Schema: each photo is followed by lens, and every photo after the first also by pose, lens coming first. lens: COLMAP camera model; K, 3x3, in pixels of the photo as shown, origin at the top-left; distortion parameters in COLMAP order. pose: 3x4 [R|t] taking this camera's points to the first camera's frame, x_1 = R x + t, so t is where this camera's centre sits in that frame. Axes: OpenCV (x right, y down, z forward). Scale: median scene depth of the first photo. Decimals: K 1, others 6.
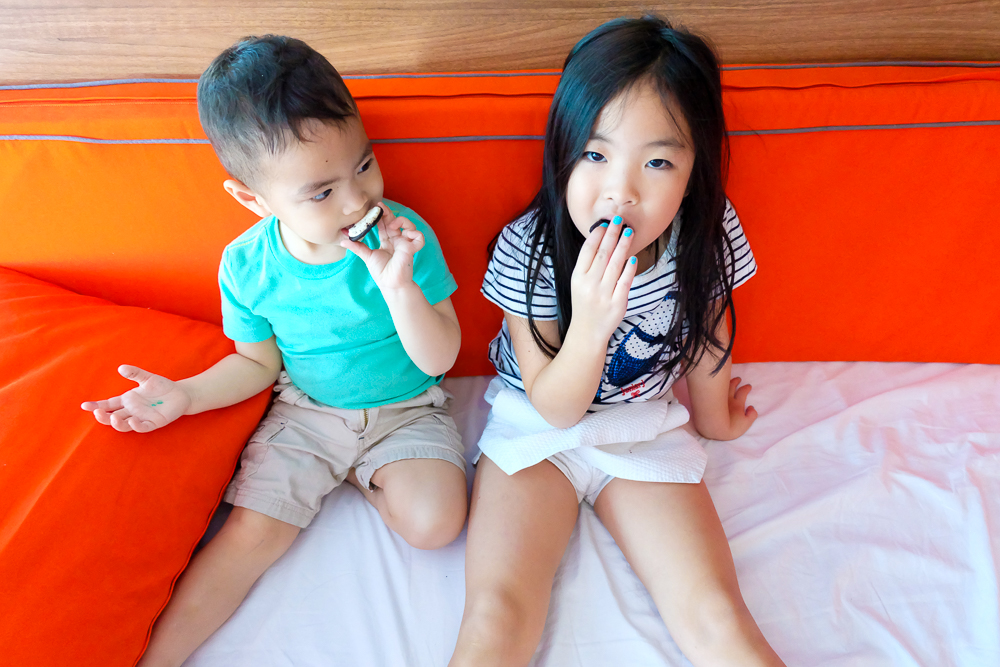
lens RADIAL K [[712.9, 0, 505.7], [0, 712.9, 327.3], [0, 0, 1]] dist [-0.049866, 0.031354]
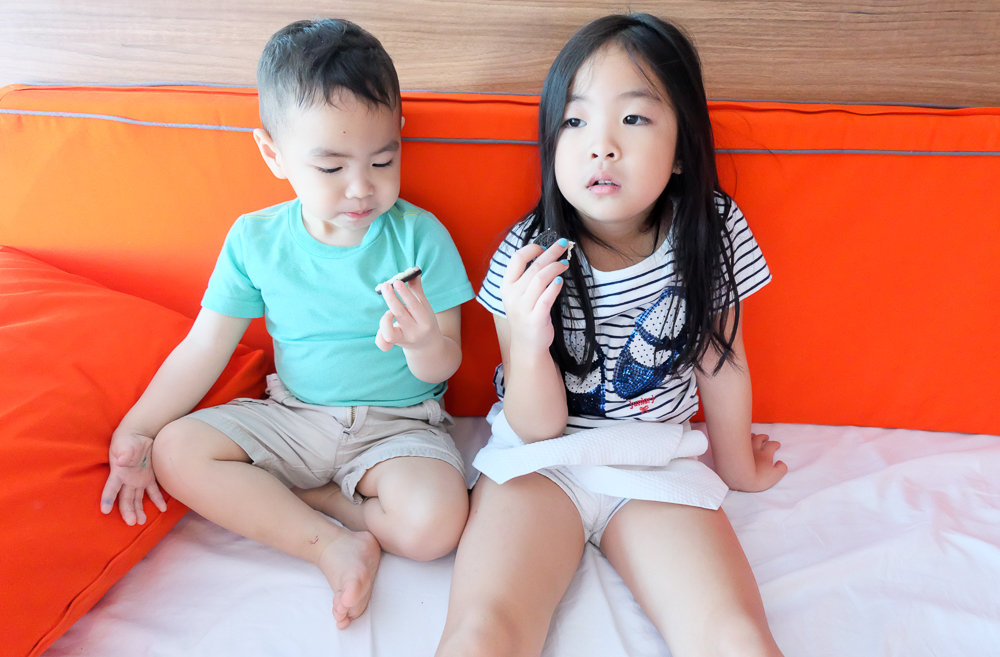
lens RADIAL K [[712.9, 0, 512.3], [0, 712.9, 283.8], [0, 0, 1]] dist [-0.049866, 0.031354]
pose [[0.997265, 0.054429, -0.050009, 0.044516], [-0.066151, 0.959074, -0.275320, 0.203516], [0.032977, 0.277875, 0.960051, 0.067553]]
